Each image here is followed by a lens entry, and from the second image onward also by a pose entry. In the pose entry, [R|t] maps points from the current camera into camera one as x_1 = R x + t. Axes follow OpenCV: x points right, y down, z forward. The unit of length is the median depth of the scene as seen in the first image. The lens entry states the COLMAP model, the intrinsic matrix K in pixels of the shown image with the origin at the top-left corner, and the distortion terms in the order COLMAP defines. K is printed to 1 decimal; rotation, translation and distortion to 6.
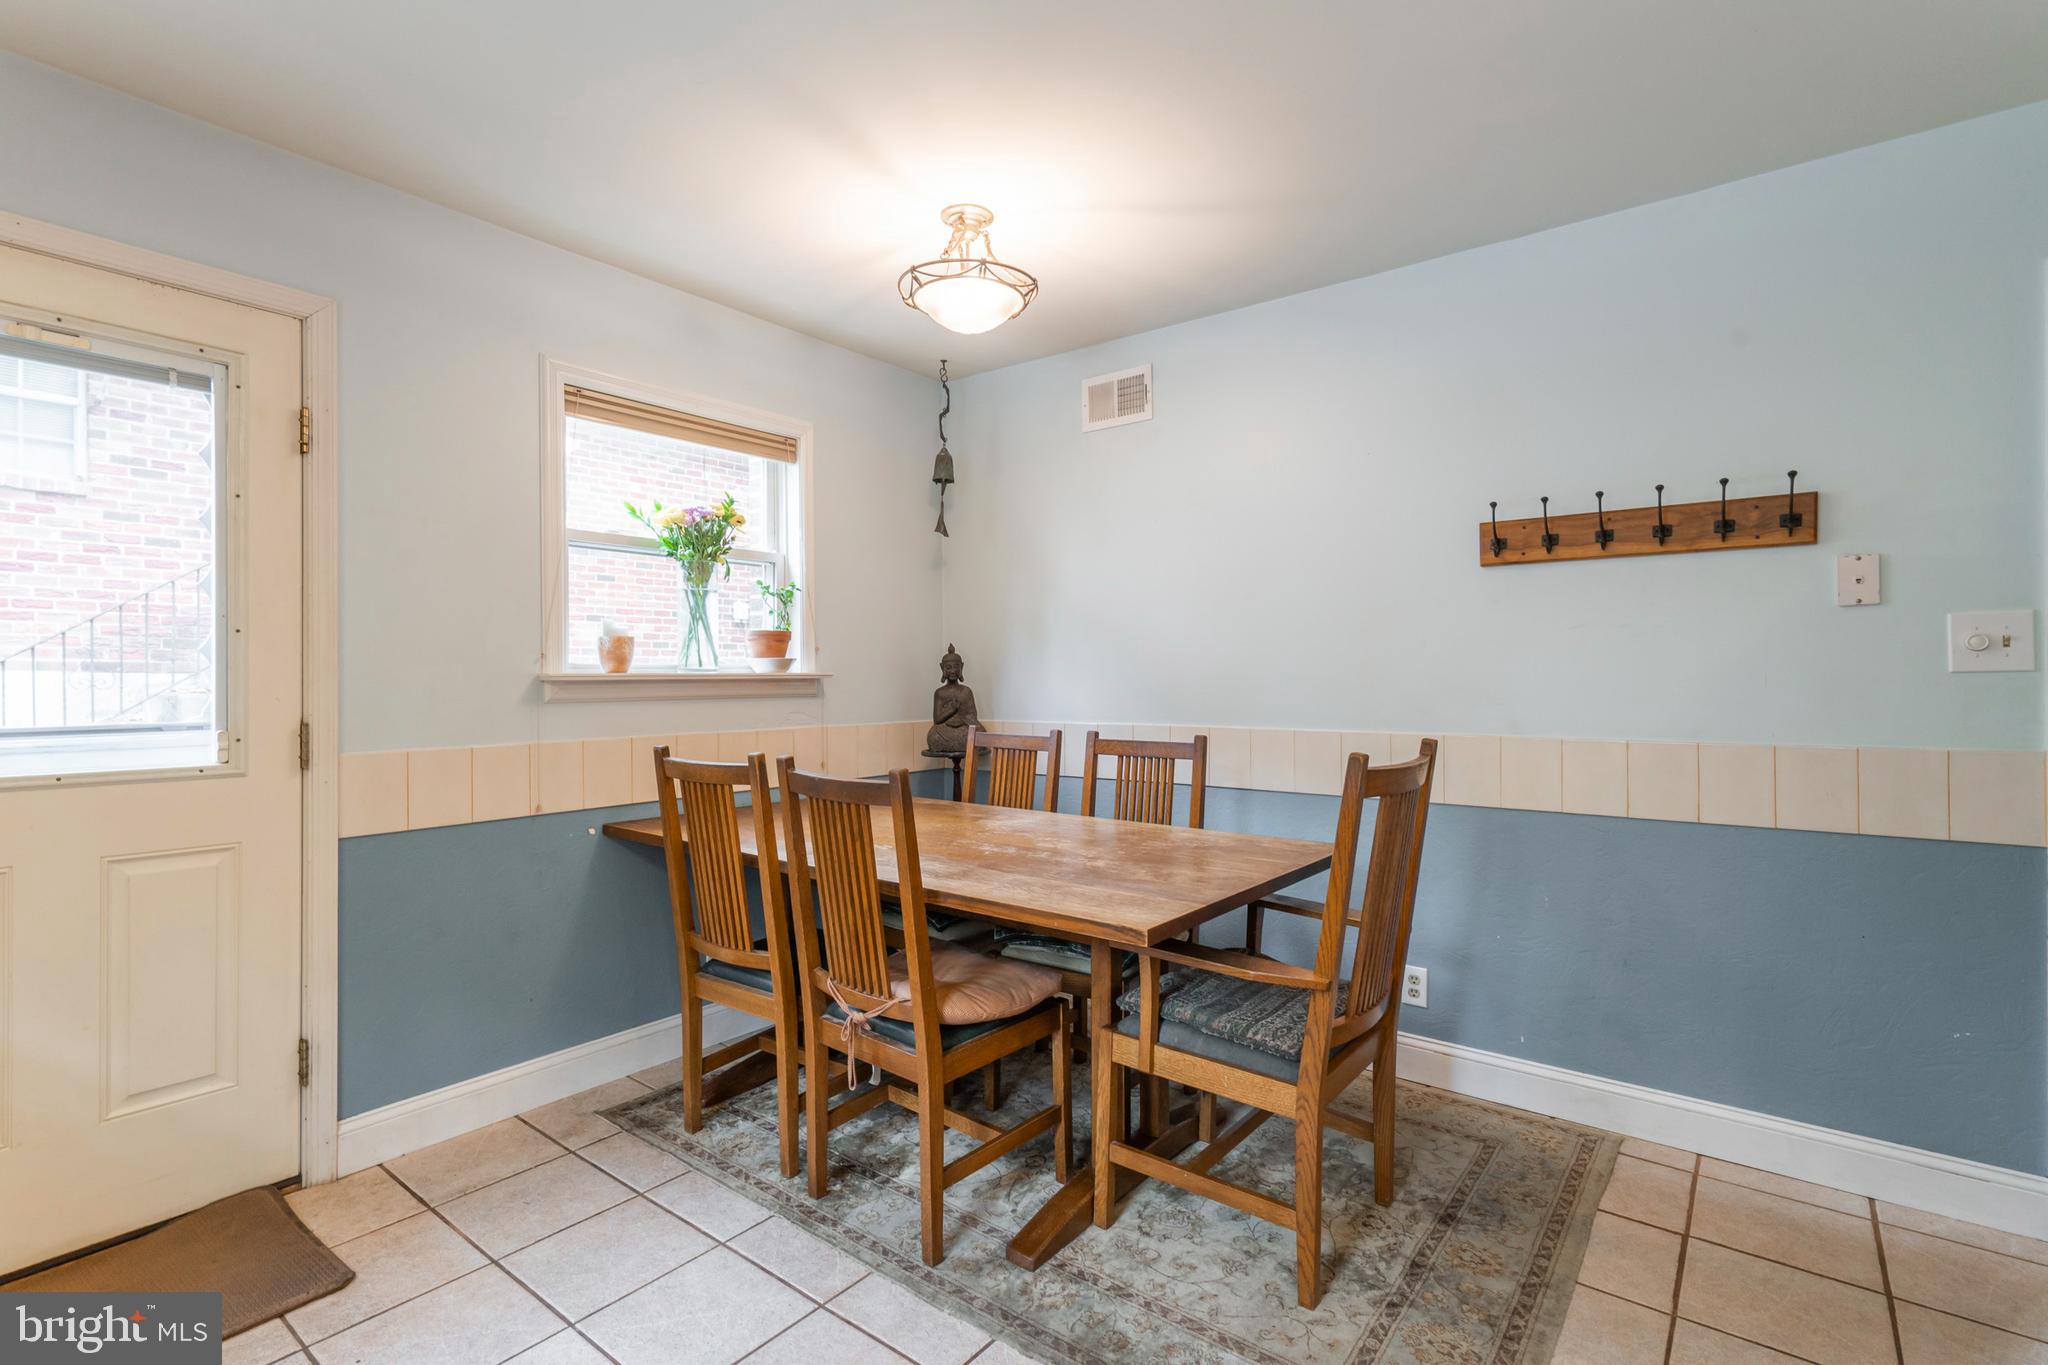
lens RADIAL K [[932.6, 0, 1032.2], [0, 932.6, 674.9], [0, 0, 1]] dist [0.006050, -0.002194]
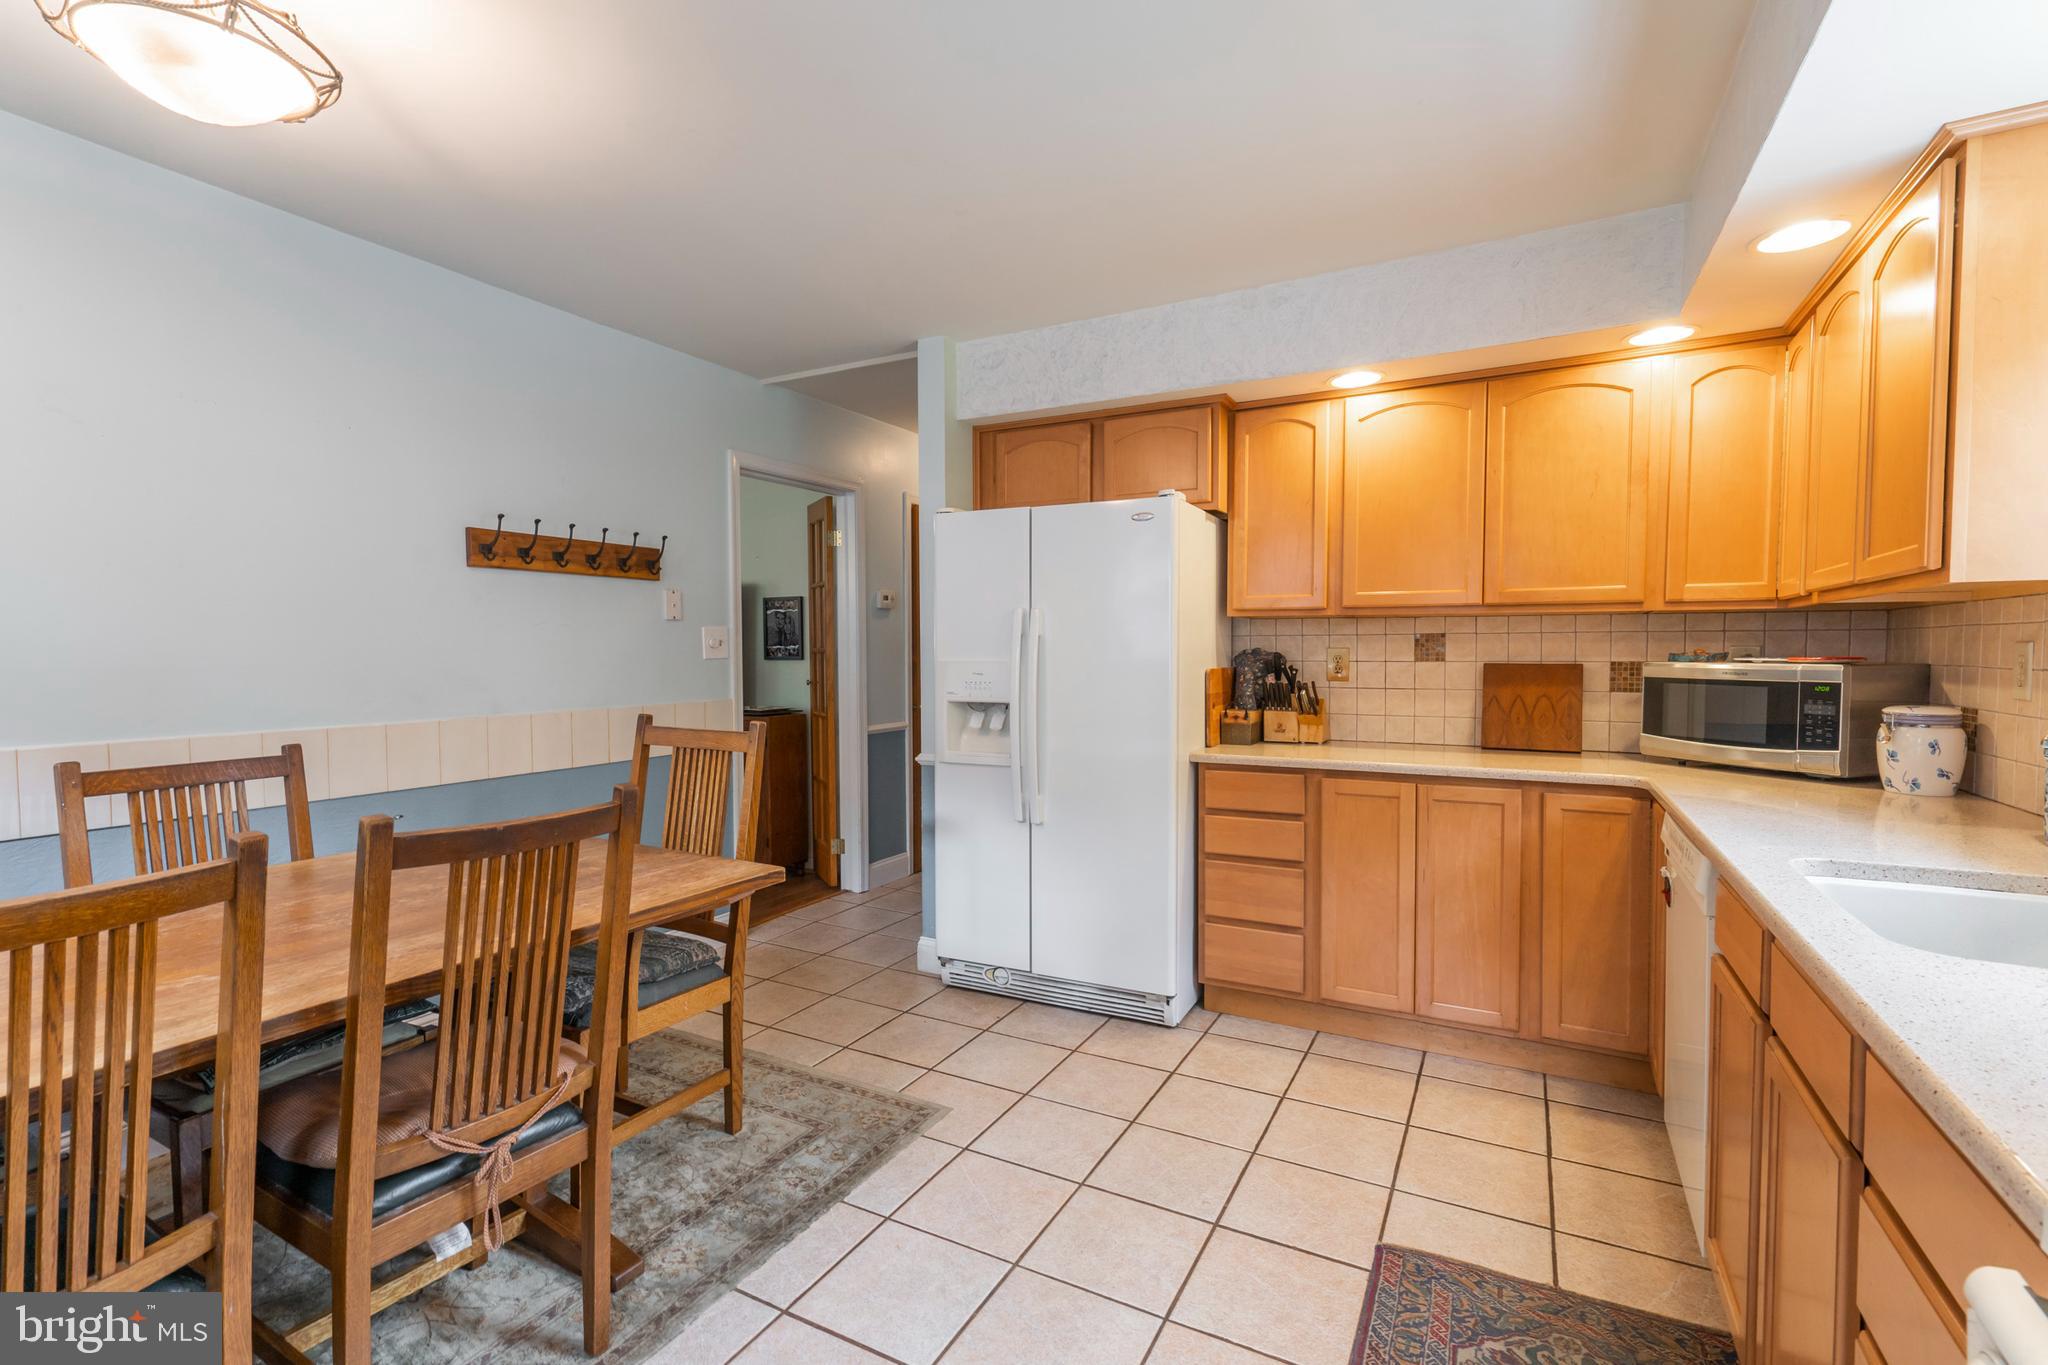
lens RADIAL K [[932.6, 0, 1014.9], [0, 932.6, 685.2], [0, 0, 1]] dist [0.006050, -0.002194]
pose [[-0.177388, -0.032721, 0.983597, -0.751968], [-0.001804, 0.999456, 0.032923, -0.012626], [-0.984139, 0.004066, -0.177350, 0.578713]]
